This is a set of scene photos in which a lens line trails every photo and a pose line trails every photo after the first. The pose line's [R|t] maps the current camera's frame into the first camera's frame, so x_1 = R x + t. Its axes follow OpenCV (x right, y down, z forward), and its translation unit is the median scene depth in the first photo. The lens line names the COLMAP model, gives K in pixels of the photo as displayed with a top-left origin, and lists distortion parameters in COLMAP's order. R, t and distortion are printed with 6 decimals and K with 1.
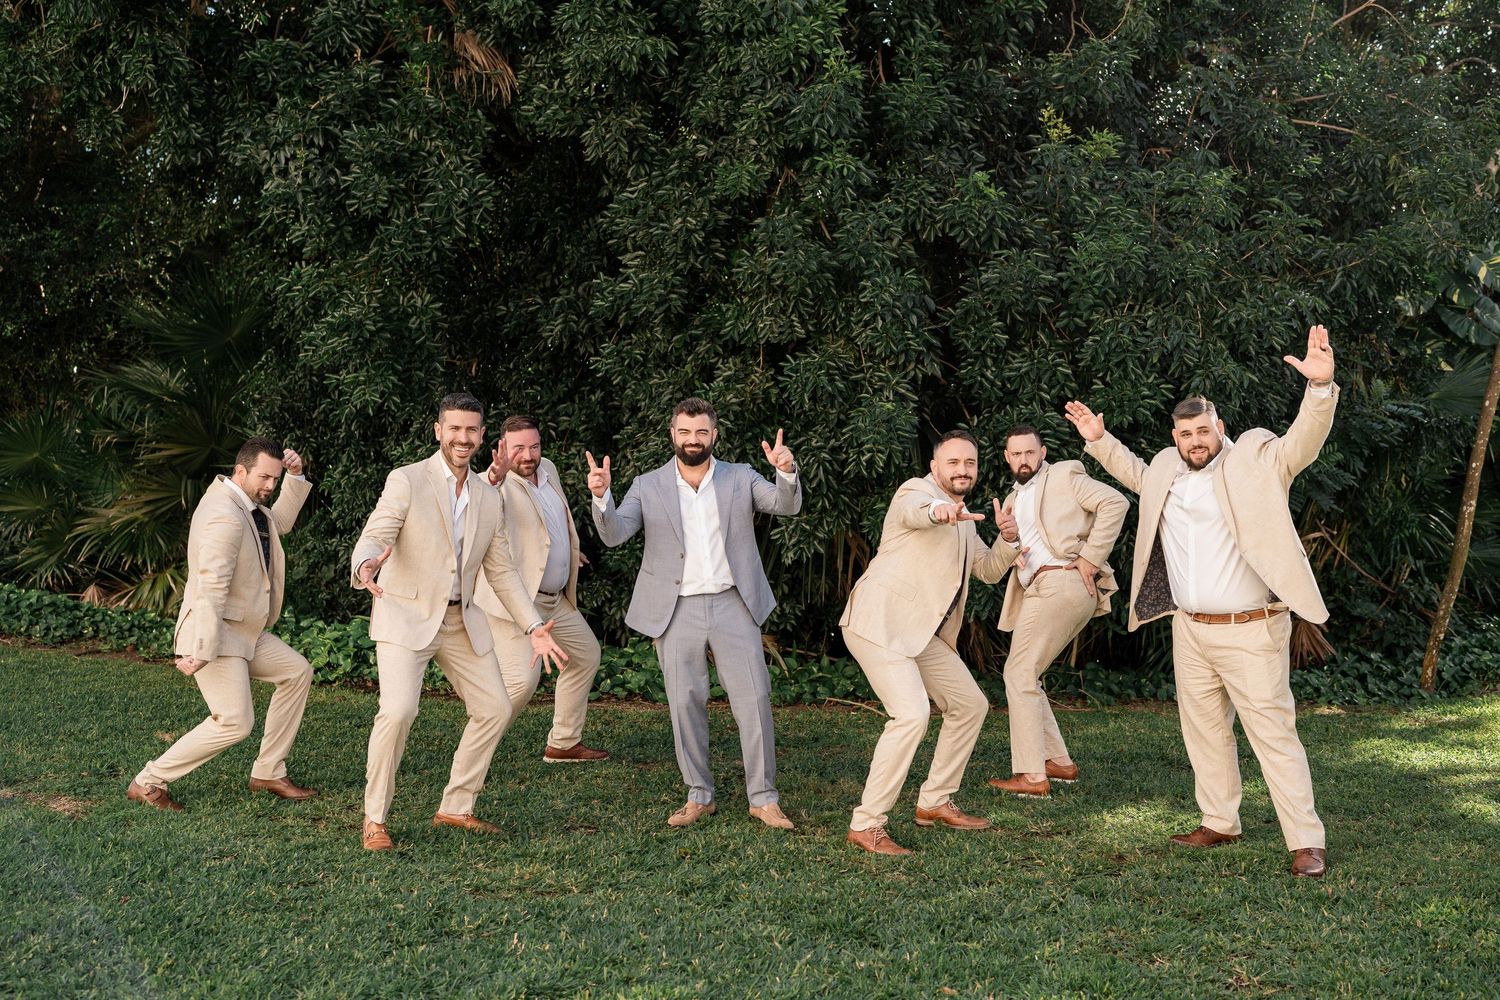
lens RADIAL K [[1592.6, 0, 750.0], [0, 1592.6, 500.0], [0, 0, 1]] dist [0.058833, 0.001411]
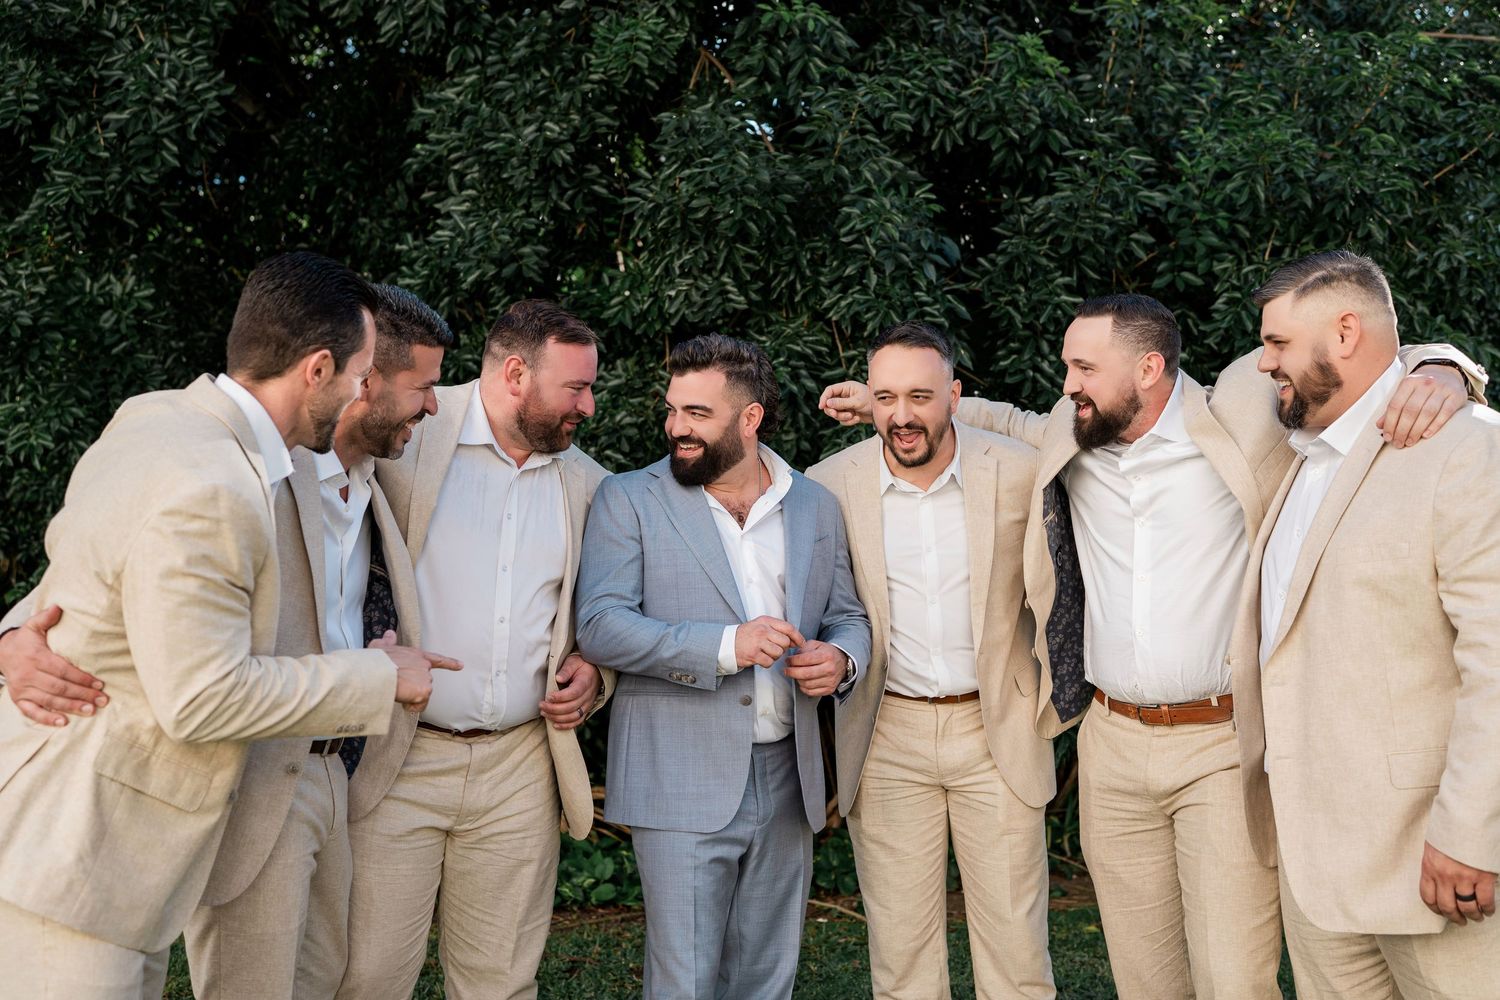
lens RADIAL K [[1592.6, 0, 750.0], [0, 1592.6, 500.0], [0, 0, 1]] dist [0.058833, 0.001411]
pose [[0.995670, -0.019665, 0.090858, -0.020152], [0.026240, 0.997077, -0.071751, 0.013191], [-0.089182, 0.073825, 0.993276, 0.402769]]
